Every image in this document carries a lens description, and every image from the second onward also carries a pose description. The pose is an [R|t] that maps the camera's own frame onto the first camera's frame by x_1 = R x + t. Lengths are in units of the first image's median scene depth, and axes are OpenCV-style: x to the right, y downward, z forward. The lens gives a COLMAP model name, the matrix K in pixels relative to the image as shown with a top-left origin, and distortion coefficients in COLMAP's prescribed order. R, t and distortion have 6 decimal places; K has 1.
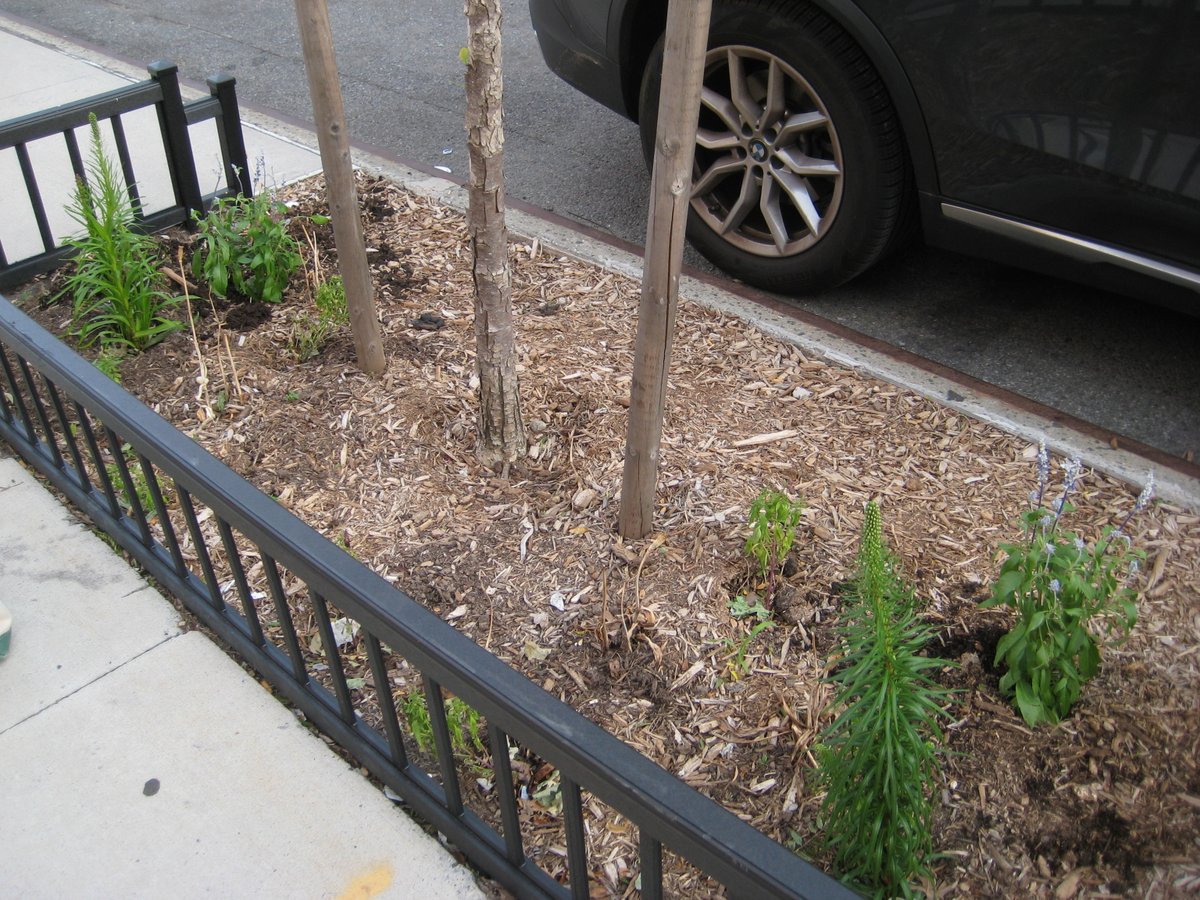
lens RADIAL K [[1198.4, 0, 603.2], [0, 1198.4, 394.0], [0, 0, 1]] dist [-0.146903, 0.164186]
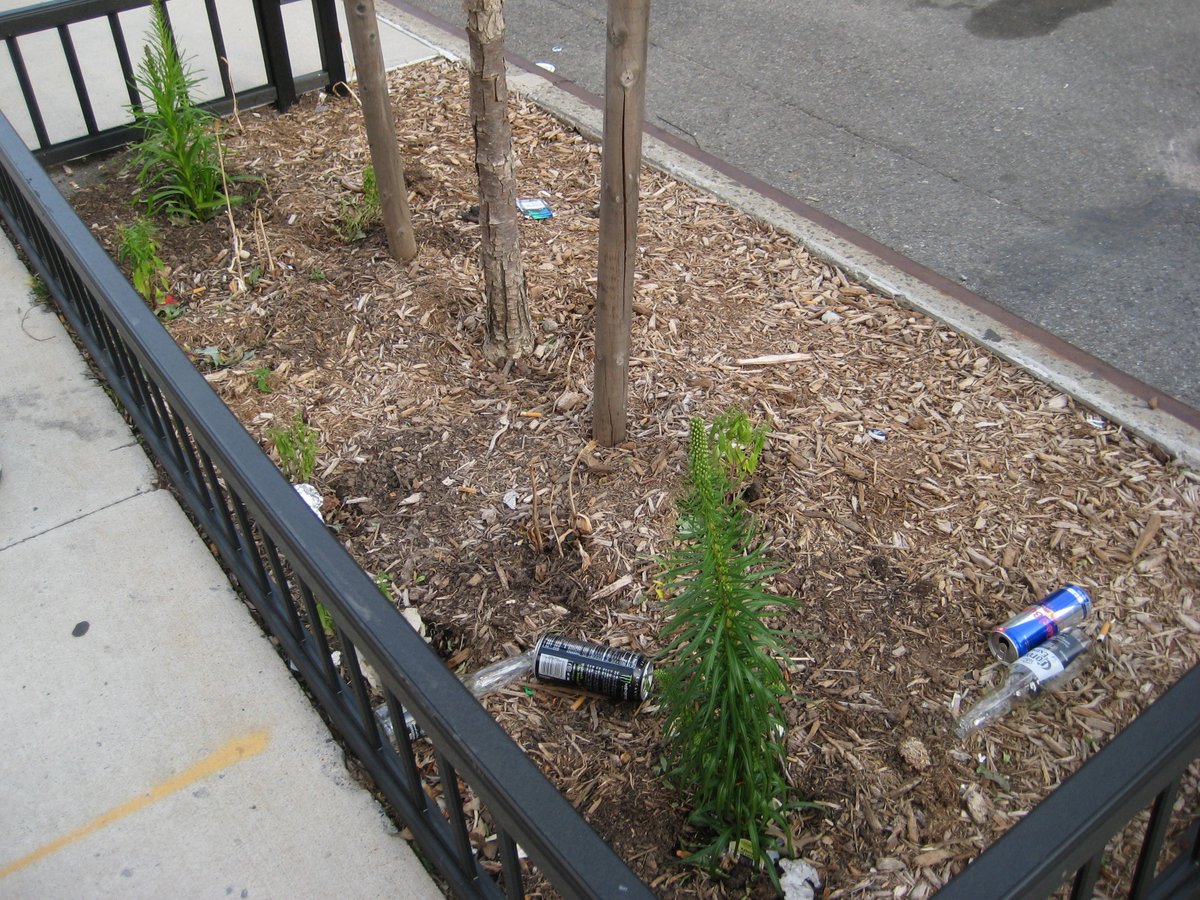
lens RADIAL K [[1198.4, 0, 603.2], [0, 1198.4, 394.0], [0, 0, 1]] dist [-0.146903, 0.164186]
pose [[0.984298, 0.098744, -0.146314, 0.152060], [-0.088378, 0.993203, 0.075749, 0.004567], [0.152800, -0.061629, 0.986334, 0.035574]]
